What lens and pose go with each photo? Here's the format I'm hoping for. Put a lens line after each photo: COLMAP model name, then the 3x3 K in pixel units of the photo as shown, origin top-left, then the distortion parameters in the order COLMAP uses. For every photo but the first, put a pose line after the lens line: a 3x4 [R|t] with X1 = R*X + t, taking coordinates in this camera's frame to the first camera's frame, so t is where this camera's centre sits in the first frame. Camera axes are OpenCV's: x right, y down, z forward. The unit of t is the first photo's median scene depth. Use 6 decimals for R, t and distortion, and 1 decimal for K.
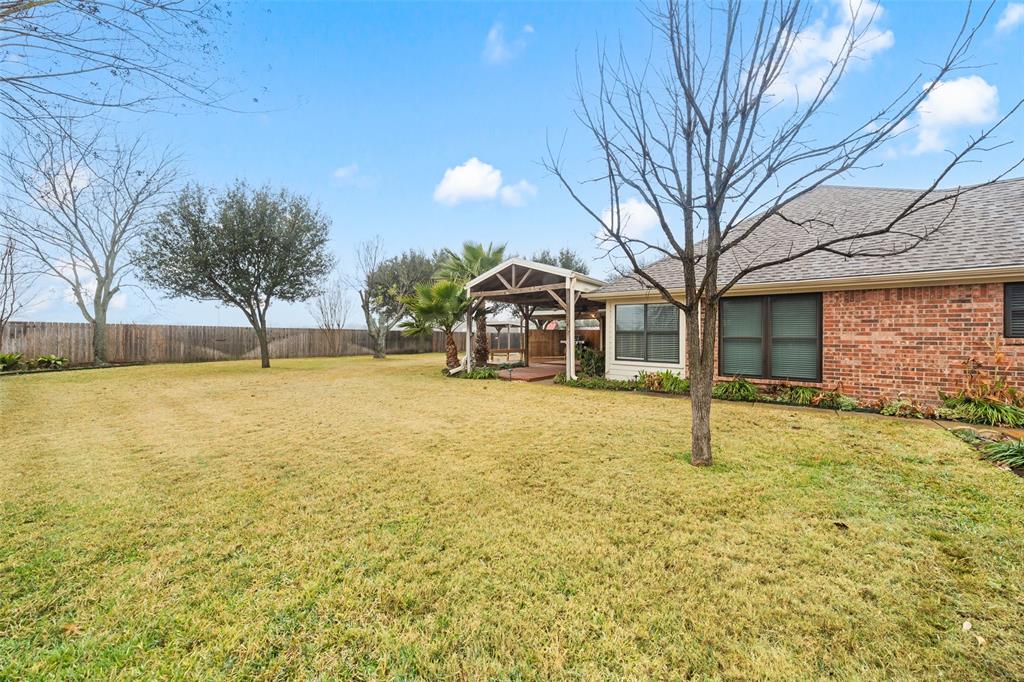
lens RADIAL K [[351.9, 0, 513.6], [0, 351.9, 335.4], [0, 0, 1]] dist [-0.001894, 0.000081]
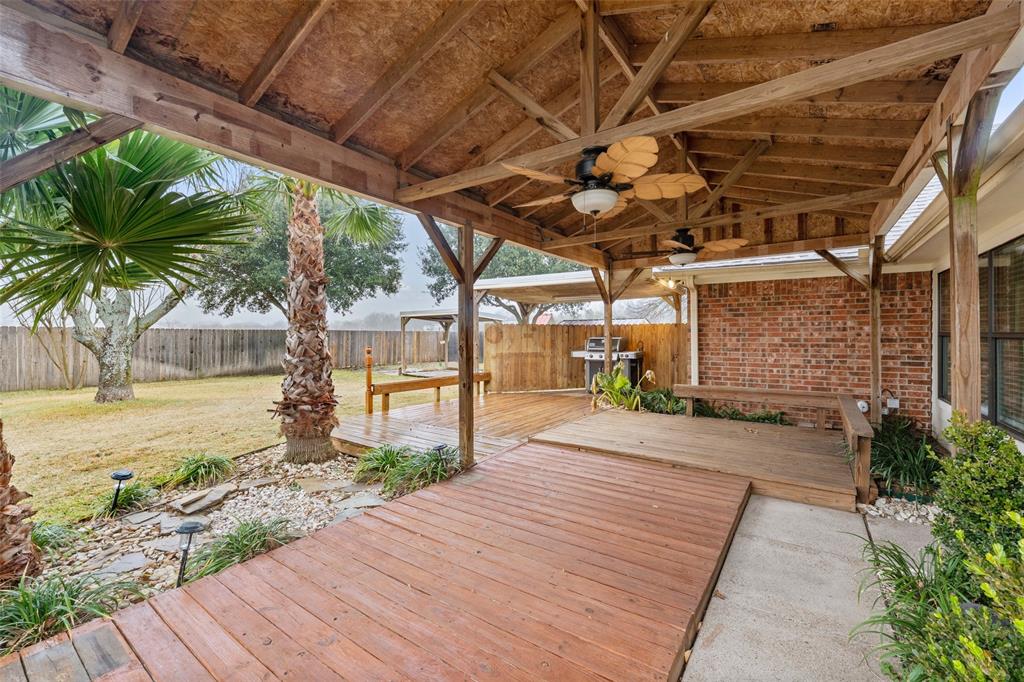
lens RADIAL K [[351.9, 0, 513.6], [0, 351.9, 335.4], [0, 0, 1]] dist [-0.001894, 0.000081]
pose [[0.999250, -0.003820, 0.038531, 0.047747], [0.003793, 0.999993, 0.000762, -0.004556], [-0.038534, -0.000615, 0.999257, 0.581170]]
